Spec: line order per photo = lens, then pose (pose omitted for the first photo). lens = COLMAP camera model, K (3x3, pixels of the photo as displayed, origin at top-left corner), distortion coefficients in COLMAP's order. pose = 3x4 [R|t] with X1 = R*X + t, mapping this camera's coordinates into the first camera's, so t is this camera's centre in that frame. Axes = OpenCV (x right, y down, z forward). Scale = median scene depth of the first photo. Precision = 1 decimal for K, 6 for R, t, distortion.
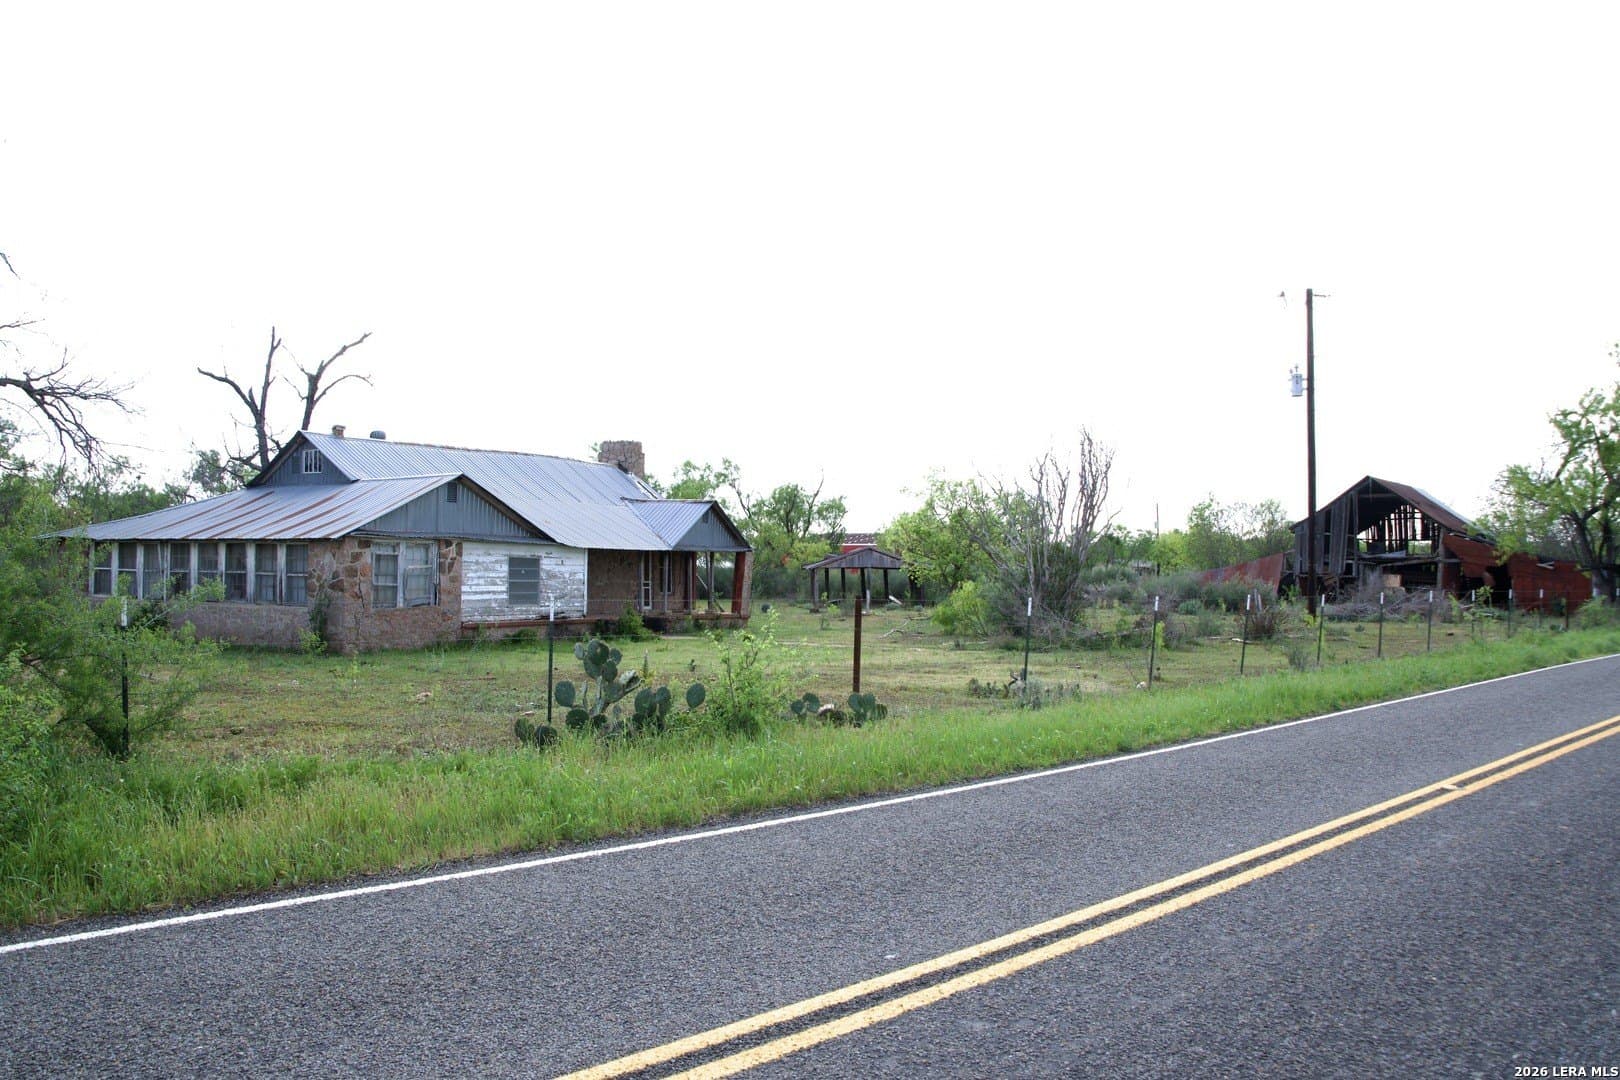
lens RADIAL K [[1598.0, 0, 812.8], [0, 1598.0, 571.2], [0, 0, 1]] dist [0.016492, 0.029763]
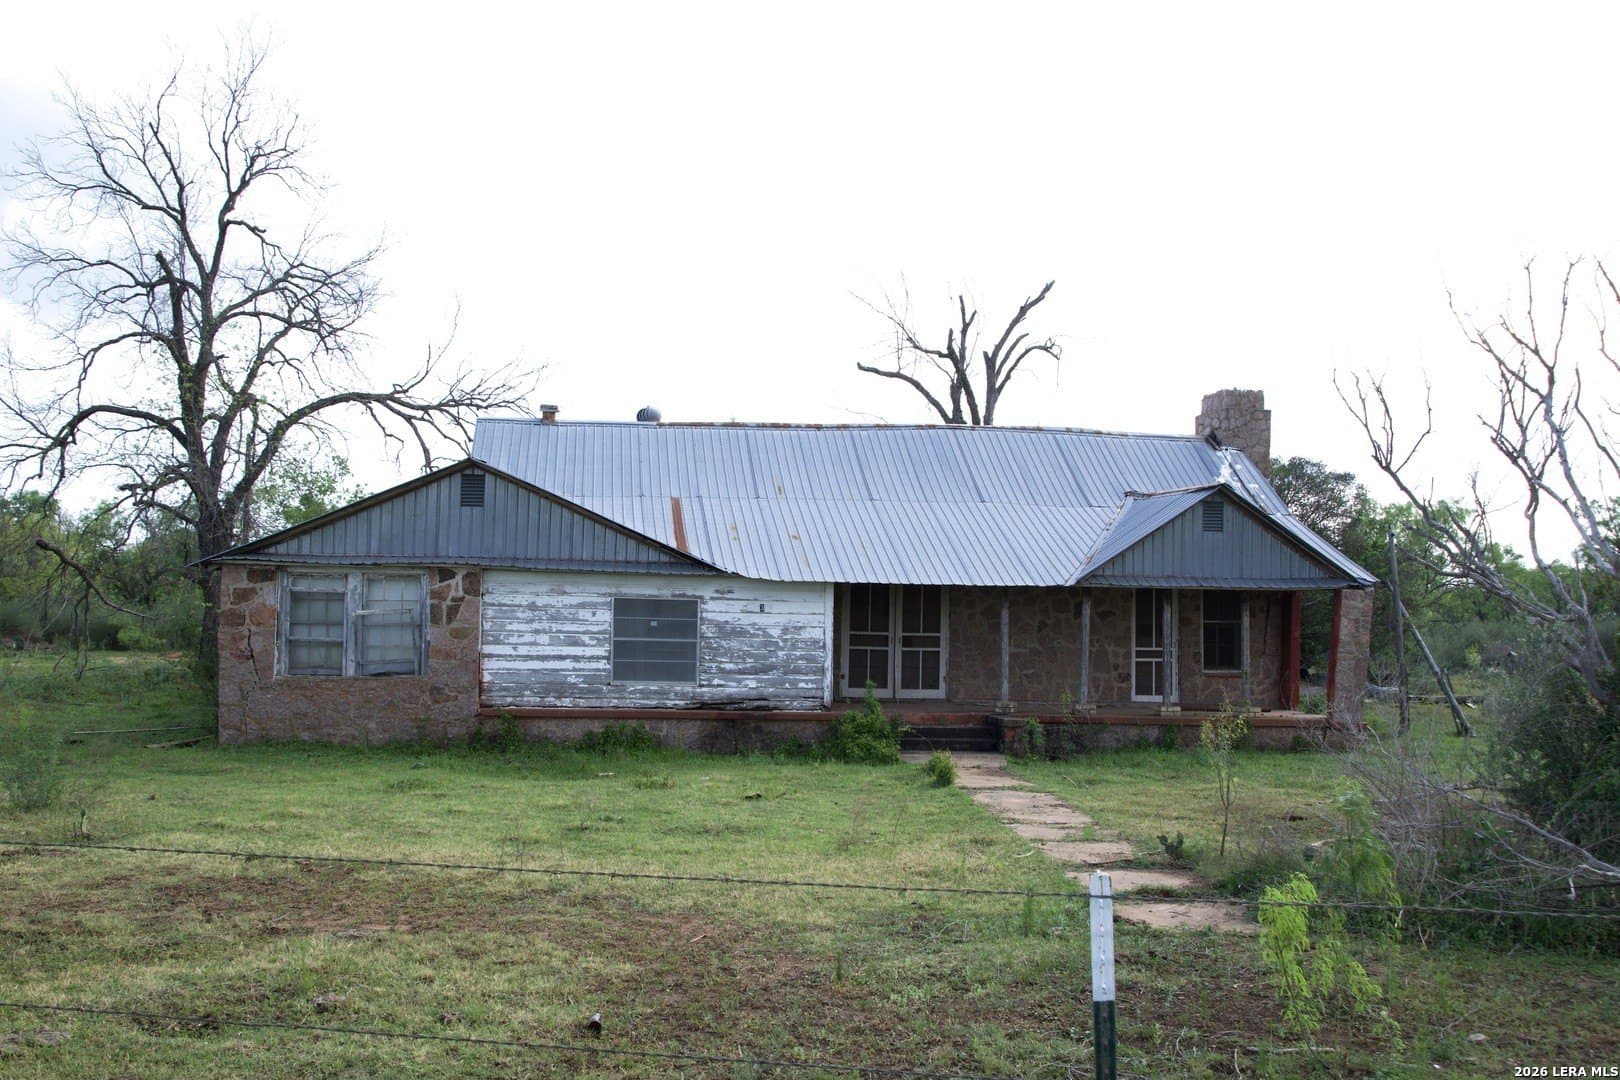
lens RADIAL K [[1608.2, 0, 805.3], [0, 1608.2, 579.3], [0, 0, 1]] dist [-0.024304, 0.172353]
pose [[0.529091, -0.018535, -0.848363, 0.340933], [-0.013375, 0.999455, -0.030178, 0.001157], [0.848460, 0.027313, 0.528555, 0.753896]]
